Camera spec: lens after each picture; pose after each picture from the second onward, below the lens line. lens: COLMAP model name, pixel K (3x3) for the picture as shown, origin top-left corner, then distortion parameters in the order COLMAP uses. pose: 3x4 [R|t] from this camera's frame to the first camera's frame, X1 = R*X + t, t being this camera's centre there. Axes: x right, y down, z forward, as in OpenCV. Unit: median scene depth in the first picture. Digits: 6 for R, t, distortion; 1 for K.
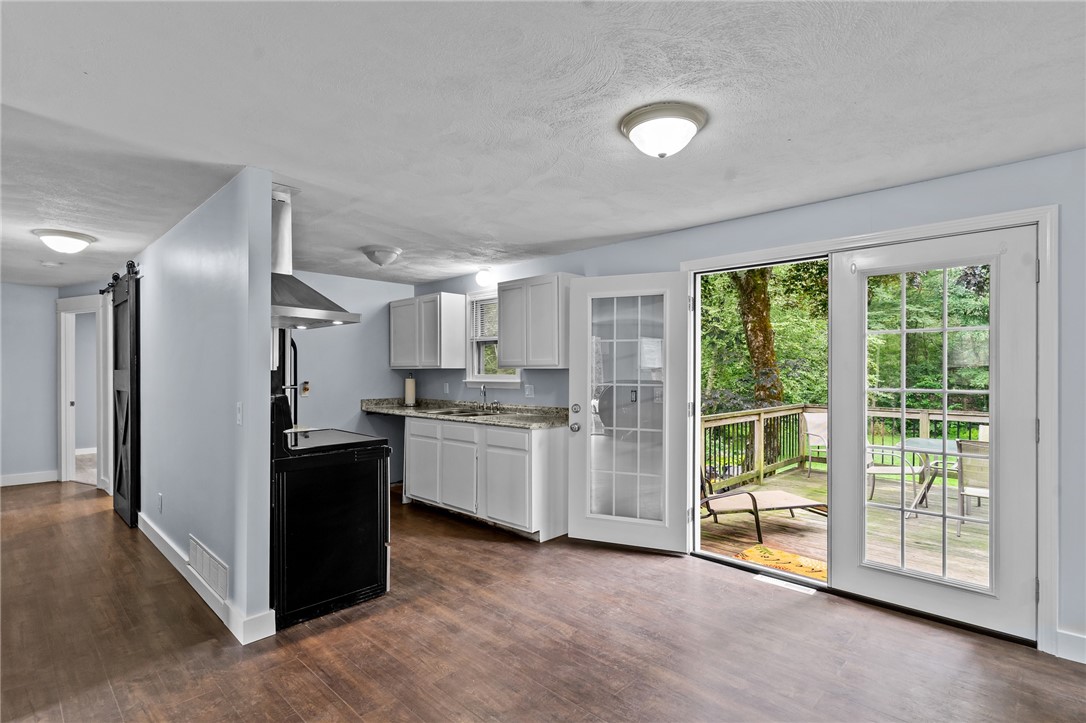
lens RADIAL K [[532.2, 0, 542.2], [0, 532.2, 369.0], [0, 0, 1]] dist [0.000032, -0.000013]
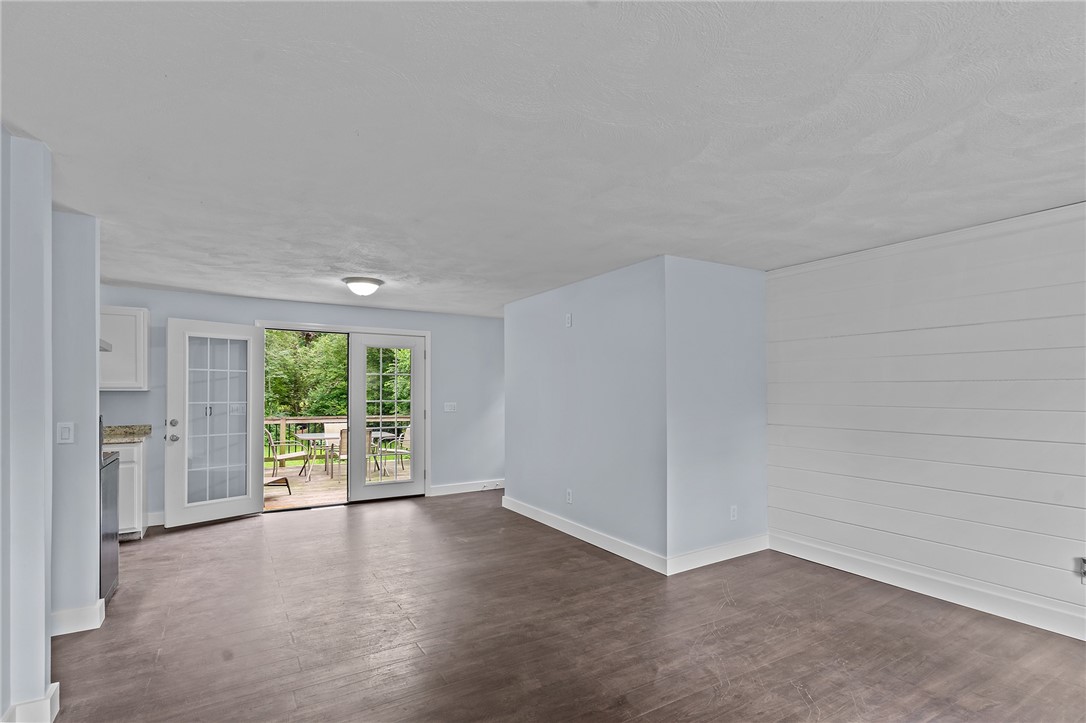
lens RADIAL K [[533.1, 0, 550.2], [0, 533.1, 390.5], [0, 0, 1]] dist [0.000228, -0.000083]
pose [[0.242213, 0.000987, 0.970223, -0.982188], [-0.003860, 0.999993, -0.000054, -0.005111], [-0.970215, -0.003732, 0.242215, -0.165679]]
